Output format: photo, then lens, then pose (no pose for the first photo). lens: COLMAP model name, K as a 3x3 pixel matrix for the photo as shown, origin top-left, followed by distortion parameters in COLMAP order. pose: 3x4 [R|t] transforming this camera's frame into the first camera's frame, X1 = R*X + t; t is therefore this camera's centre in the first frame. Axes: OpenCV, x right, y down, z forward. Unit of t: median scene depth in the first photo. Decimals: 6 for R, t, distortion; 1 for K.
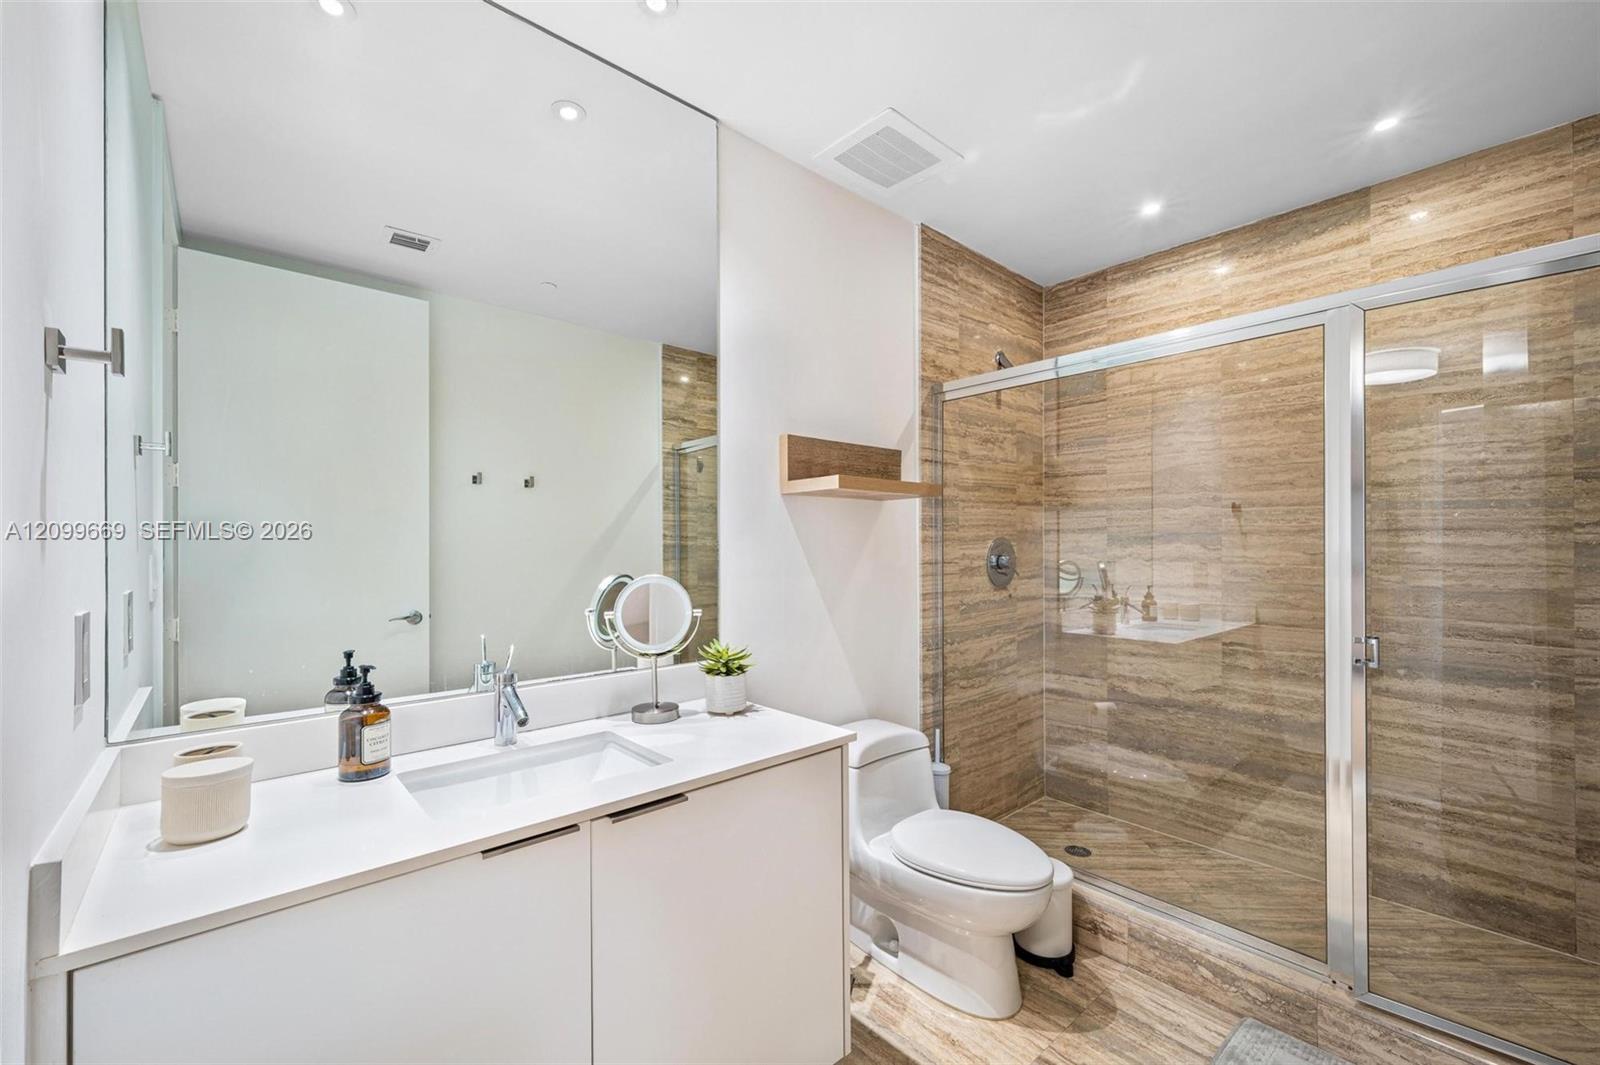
lens RADIAL K [[659.0, 0, 796.8], [0, 659.0, 539.8], [0, 0, 1]] dist [-0.000074, 0.000234]
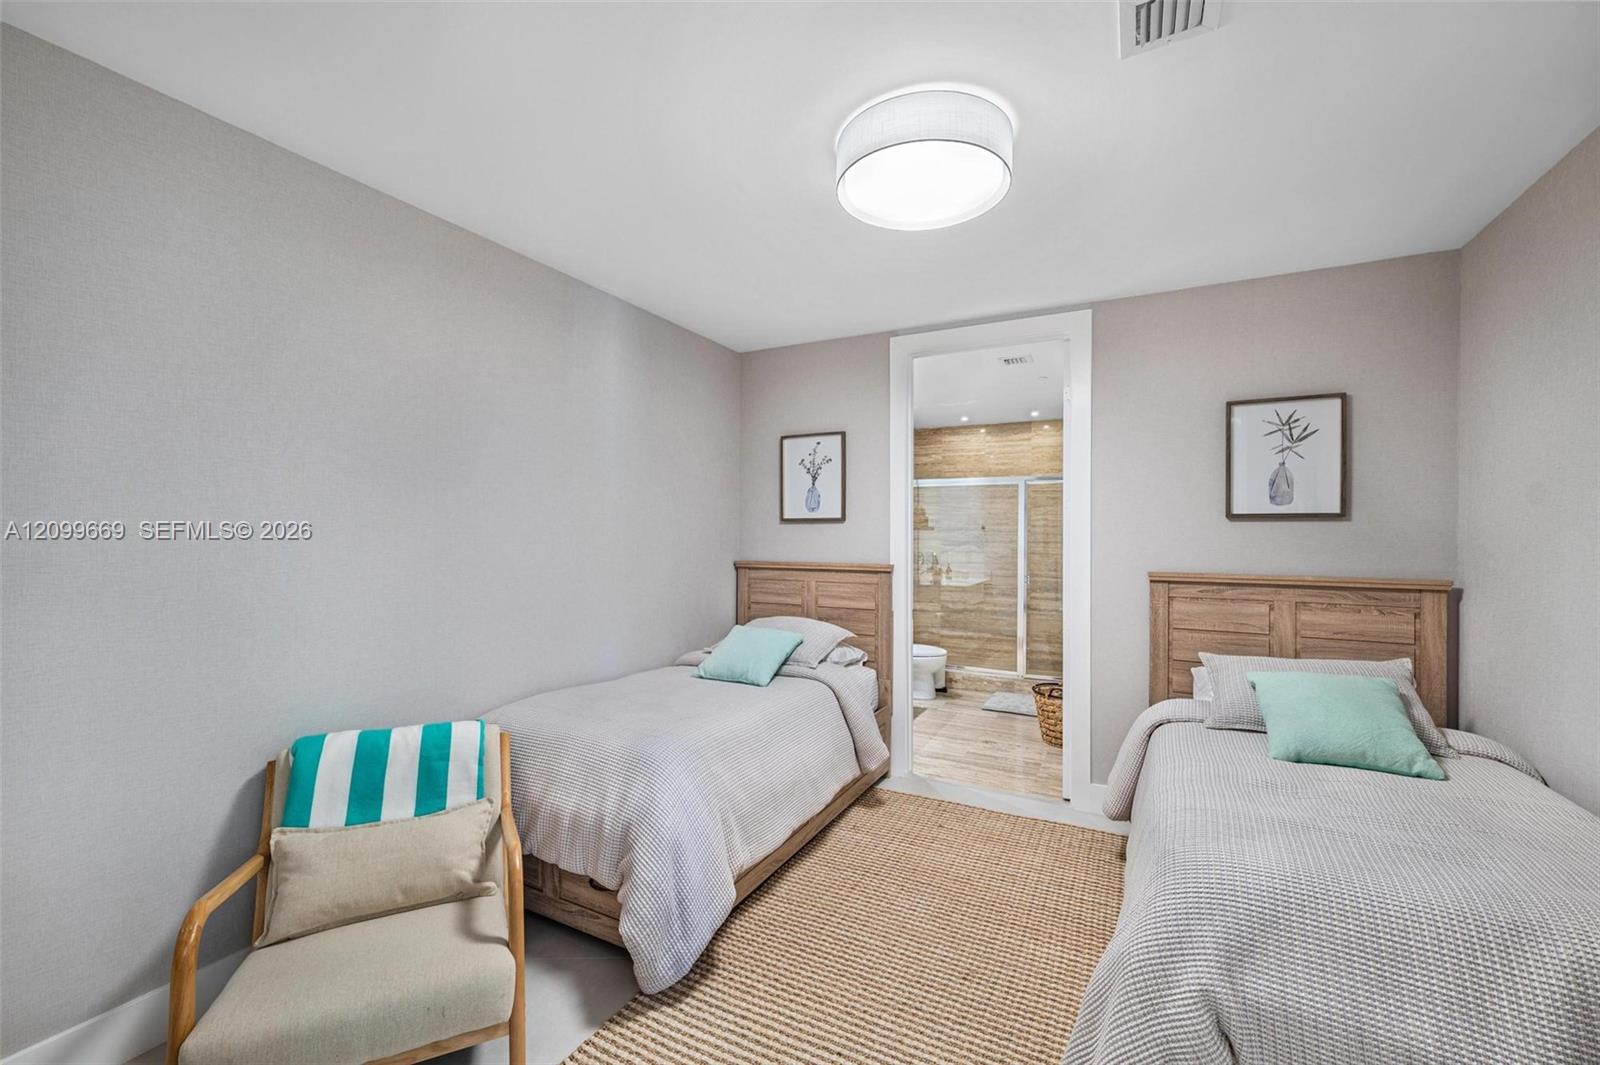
lens RADIAL K [[659.0, 0, 805.5], [0, 659.0, 531.6], [0, 0, 1]] dist [-0.000074, 0.000234]
pose [[0.935054, -0.003964, 0.354483, -0.885360], [-0.003225, 0.999801, 0.019687, -0.093719], [-0.354490, -0.019552, 0.934855, -1.112687]]
